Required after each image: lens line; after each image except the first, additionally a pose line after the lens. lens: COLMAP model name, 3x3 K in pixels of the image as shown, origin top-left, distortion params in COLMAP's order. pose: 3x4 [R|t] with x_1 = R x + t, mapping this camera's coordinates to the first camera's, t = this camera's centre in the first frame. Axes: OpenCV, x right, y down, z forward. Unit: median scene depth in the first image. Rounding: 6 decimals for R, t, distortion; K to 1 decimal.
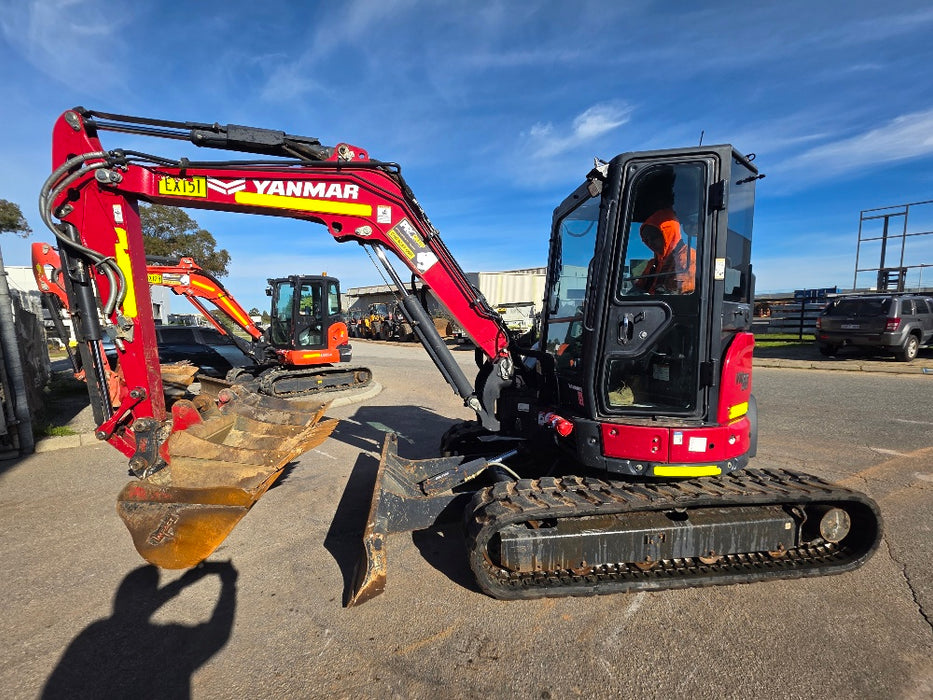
lens RADIAL K [[368.3, 0, 459.9], [0, 368.3, 363.4], [0, 0, 1]] dist [0.001860, -0.000501]
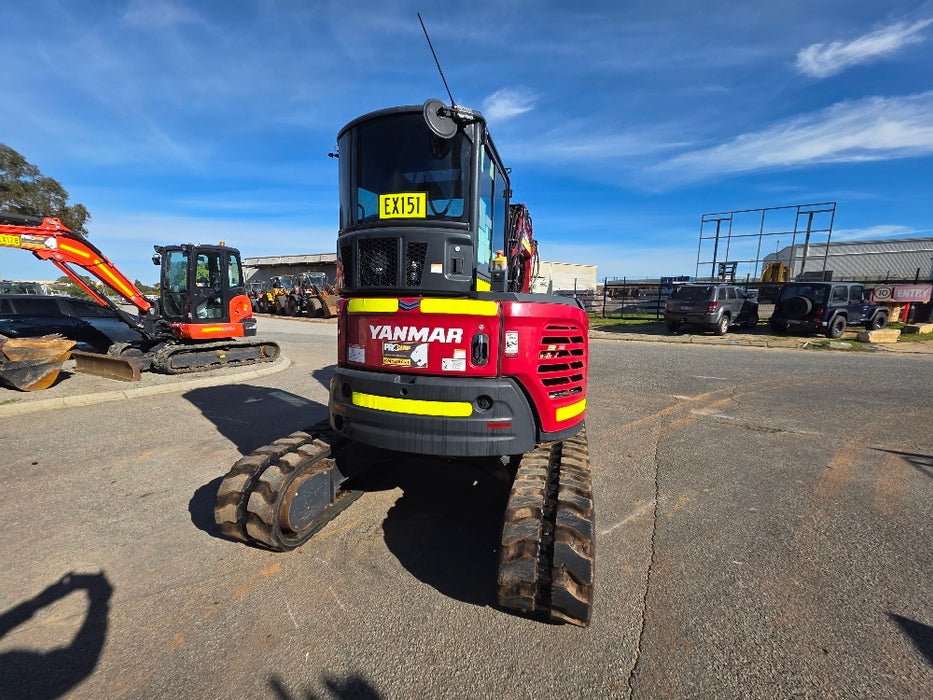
lens RADIAL K [[368.0, 0, 458.5], [0, 368.0, 361.9], [0, 0, 1]] dist [0.001447, -0.000196]
pose [[0.974789, -0.017105, 0.222474, 0.009653], [0.004311, 0.998315, 0.057864, 0.008768], [-0.223089, -0.055446, 0.973220, -0.071329]]
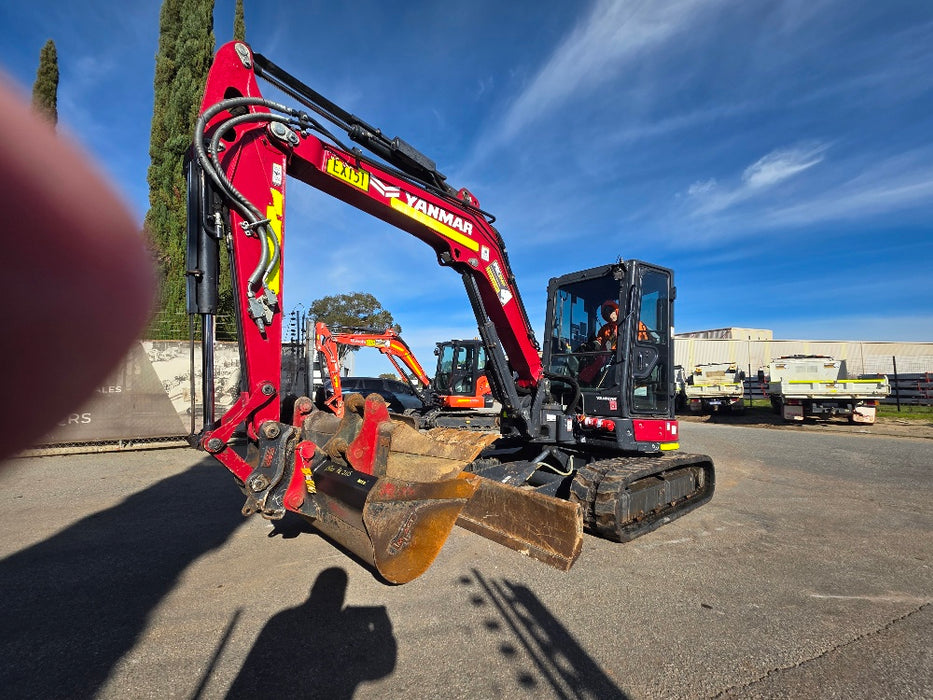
lens RADIAL K [[371.9, 0, 458.4], [0, 371.9, 374.0], [0, 0, 1]] dist [0.002152, -0.000235]
pose [[0.928635, 0.011665, -0.370811, 0.045668], [-0.068202, 0.987839, -0.139725, 0.054363], [0.364671, 0.155043, 0.918138, -0.160685]]
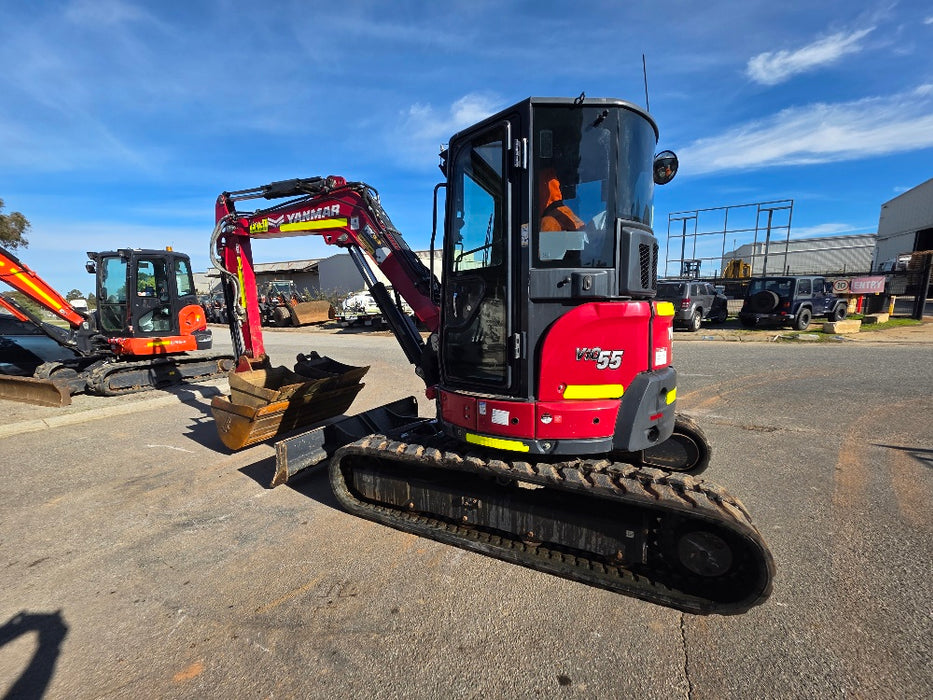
lens RADIAL K [[367.5, 0, 458.1], [0, 367.5, 361.6], [0, 0, 1]] dist [0.001370, 0.000330]
pose [[0.957643, -0.051388, 0.283335, 0.020094], [0.039734, 0.998117, 0.046732, 0.006979], [-0.285202, -0.033494, 0.957882, -0.025866]]
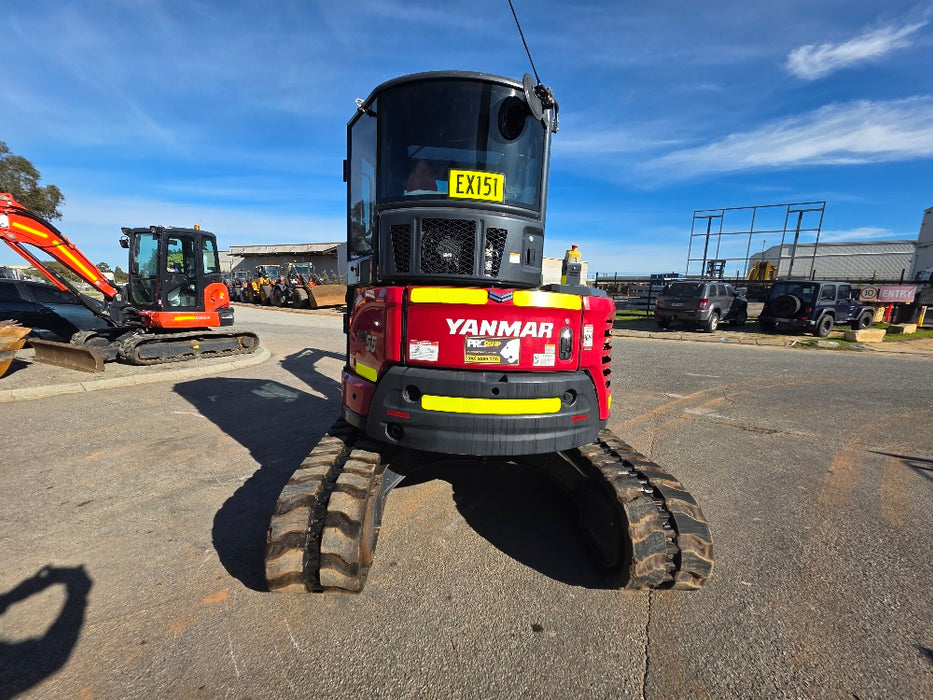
lens RADIAL K [[368.4, 0, 458.8], [0, 368.4, 360.5], [0, 0, 1]] dist [0.001649, -0.000285]
pose [[0.968248, -0.007626, 0.249874, 0.020157], [-0.010396, 0.997442, 0.070723, 0.009532], [-0.249774, -0.071075, 0.965692, -0.045803]]
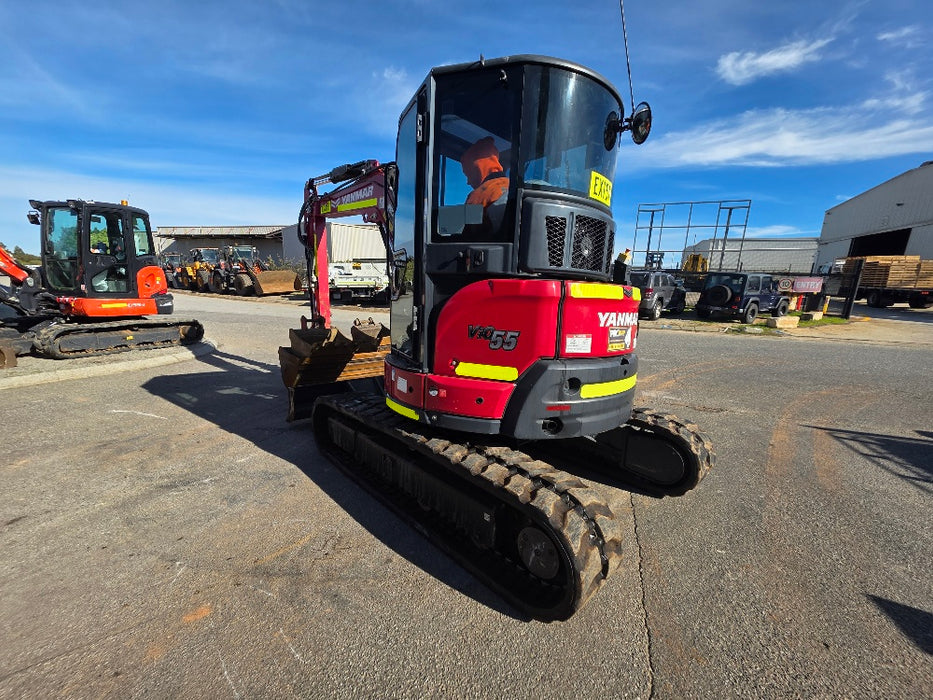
lens RADIAL K [[367.7, 0, 457.2], [0, 367.7, 360.6], [0, 0, 1]] dist [0.001593, 0.000139]
pose [[0.930674, -0.031538, 0.364487, 0.001195], [-0.006005, 0.994826, 0.101414, 0.010299], [-0.365800, -0.096572, 0.925670, -0.032642]]
